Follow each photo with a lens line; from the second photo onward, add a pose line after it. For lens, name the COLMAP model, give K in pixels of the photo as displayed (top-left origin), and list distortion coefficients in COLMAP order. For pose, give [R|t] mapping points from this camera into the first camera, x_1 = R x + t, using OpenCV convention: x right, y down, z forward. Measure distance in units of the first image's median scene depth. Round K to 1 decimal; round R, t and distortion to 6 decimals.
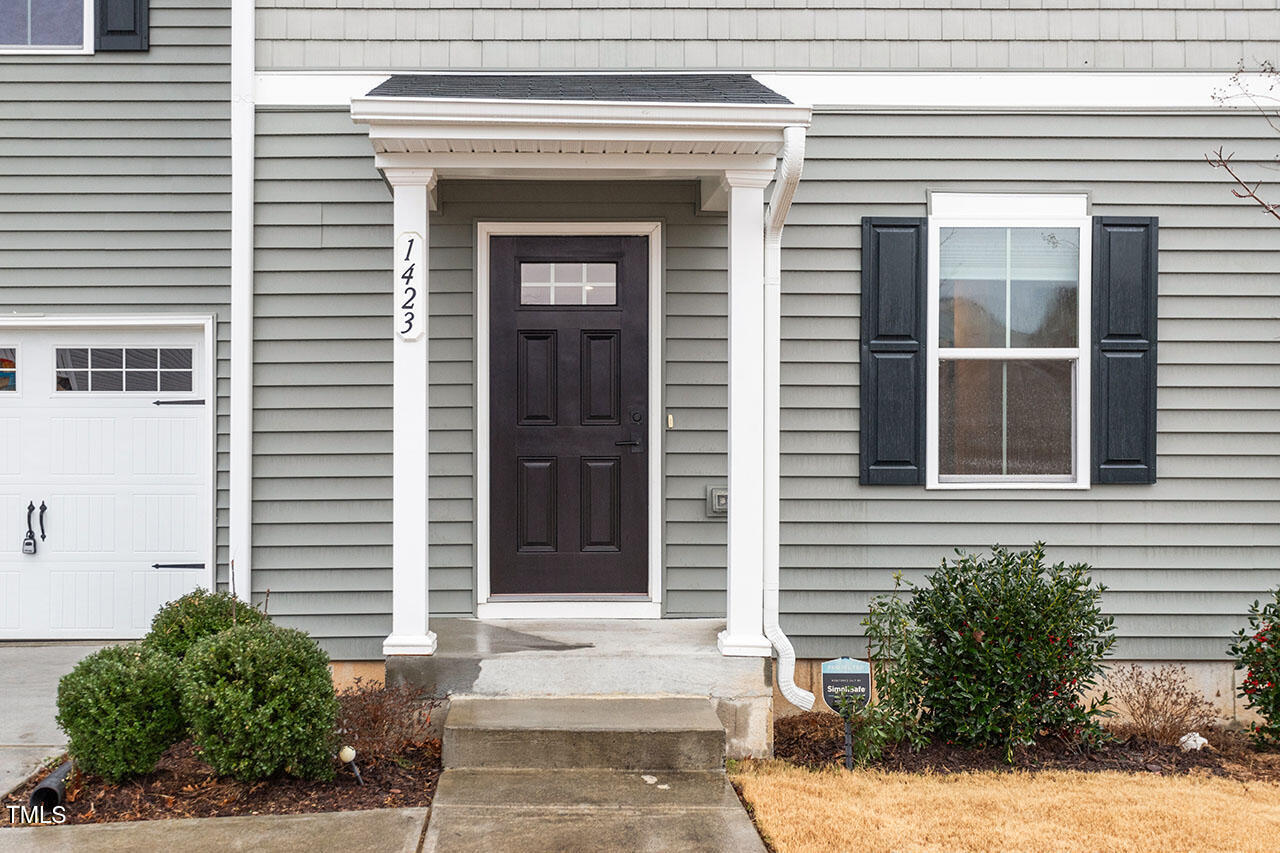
lens RADIAL K [[1436.1, 0, 562.9], [0, 1436.1, 430.5], [0, 0, 1]] dist [0.009047, 0.005719]
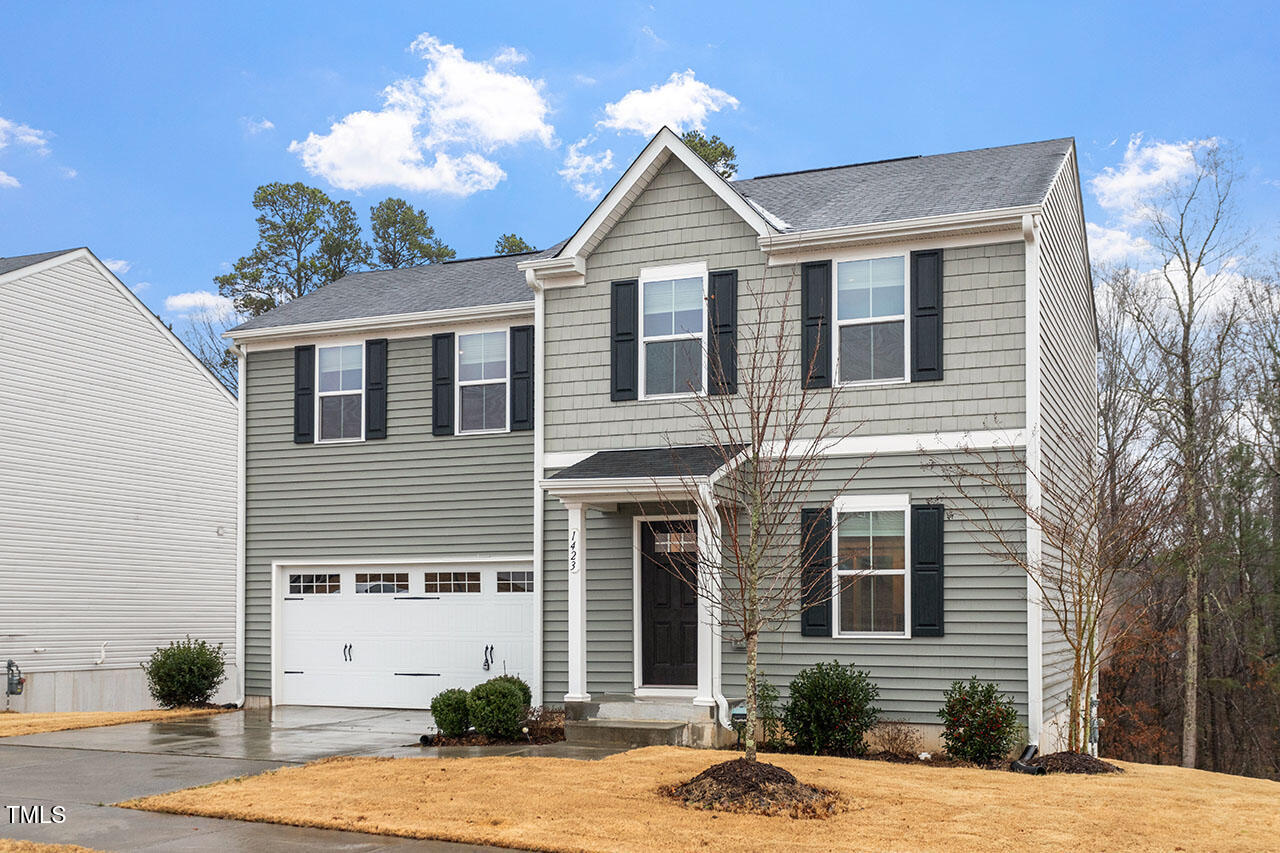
lens RADIAL K [[1384.4, 0, 640.4], [0, 1384.4, 605.7], [0, 0, 1]] dist [0.004448, -0.003561]
pose [[0.917549, -0.002316, -0.397616, 0.794653], [-0.001260, 0.999961, -0.008732, 0.011557], [0.397621, 0.008513, 0.917510, -0.950904]]
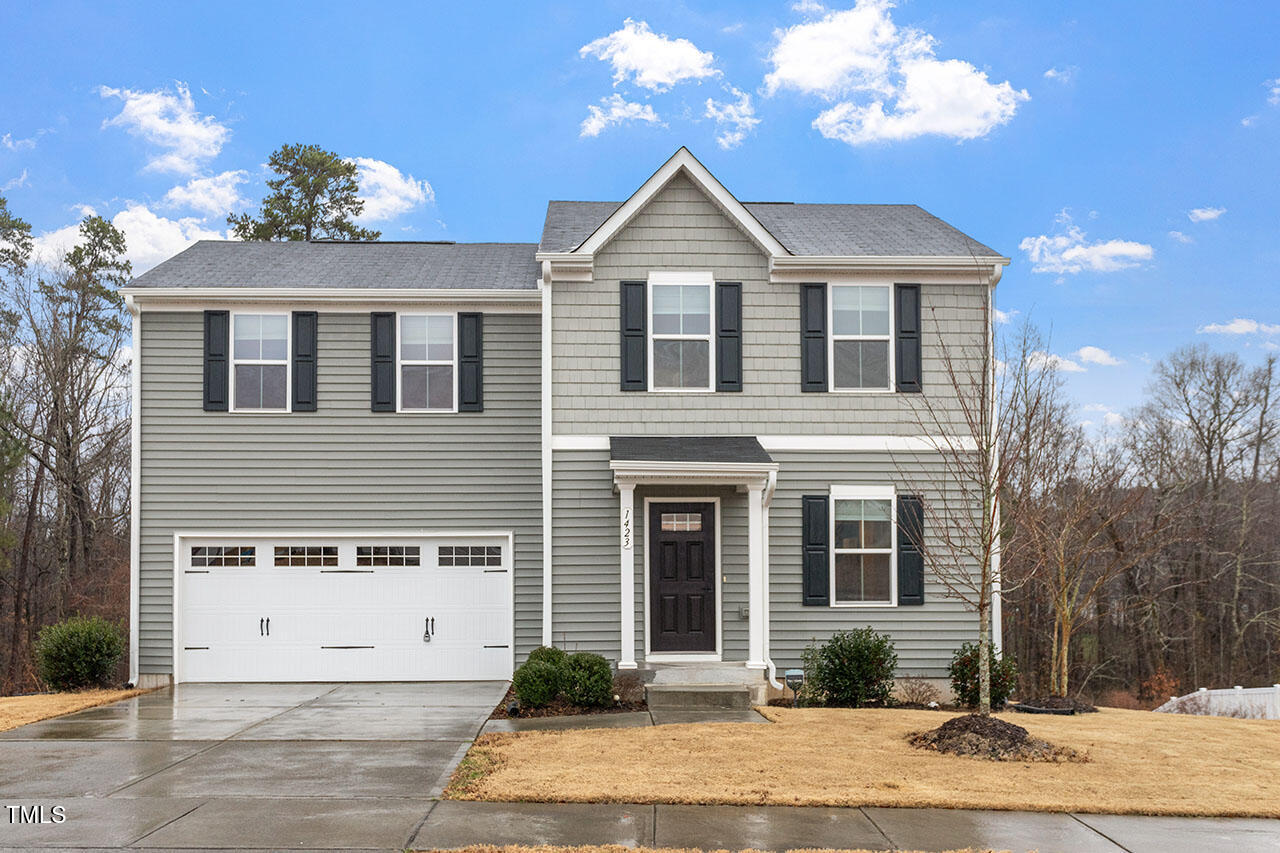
lens RADIAL K [[1178.7, 0, 638.5], [0, 1178.7, 563.6], [0, 0, 1]] dist [-0.001316, -0.000130]
pose [[0.999499, -0.002186, 0.031580, -0.132651], [0.002787, 0.999816, -0.018982, 0.004334], [-0.031533, 0.019060, 0.999321, -0.977964]]
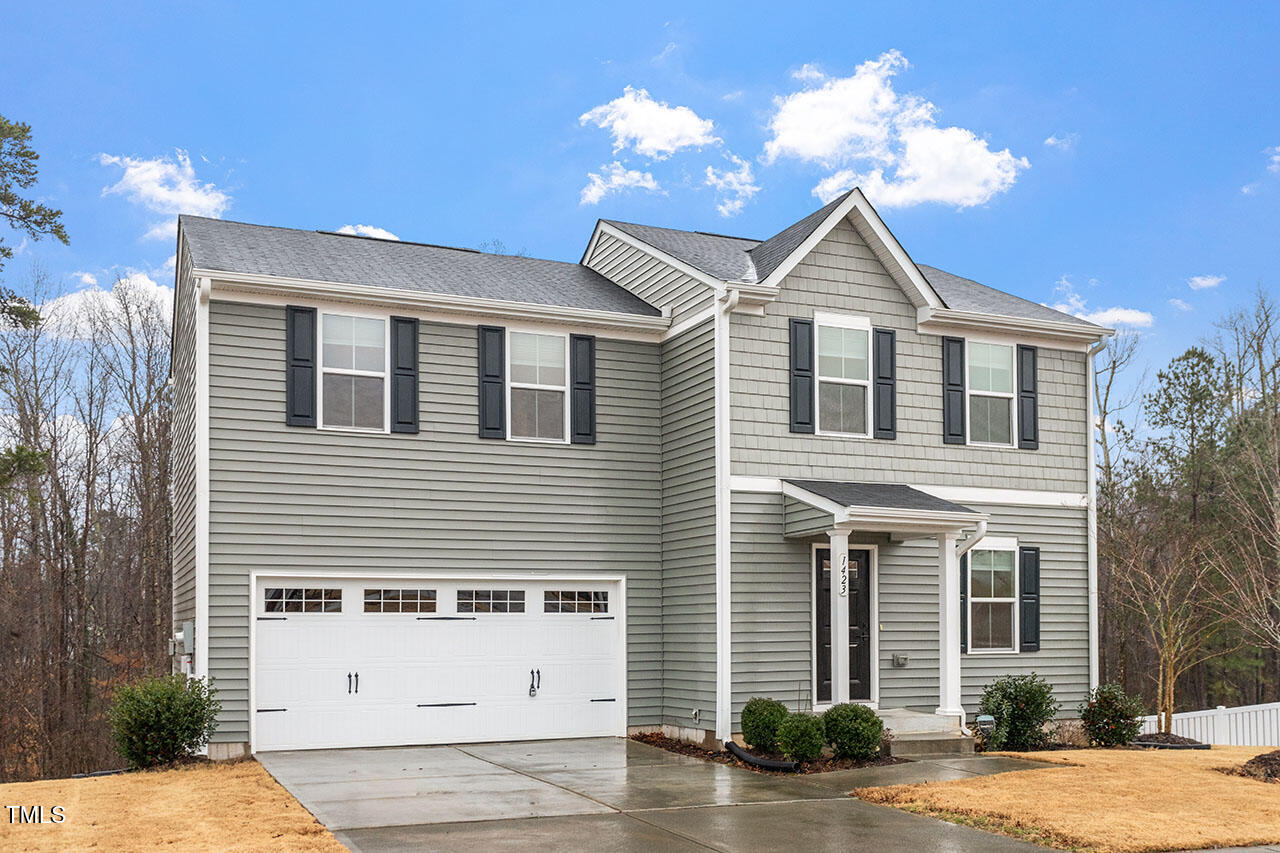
lens RADIAL K [[1231.3, 0, 637.5], [0, 1231.3, 621.3], [0, 0, 1]] dist [-0.000068, -0.000019]
pose [[0.918606, -0.001307, 0.395172, -1.117595], [0.004813, 0.999957, -0.007882, -0.002185], [-0.395145, 0.009142, 0.918573, -0.737395]]
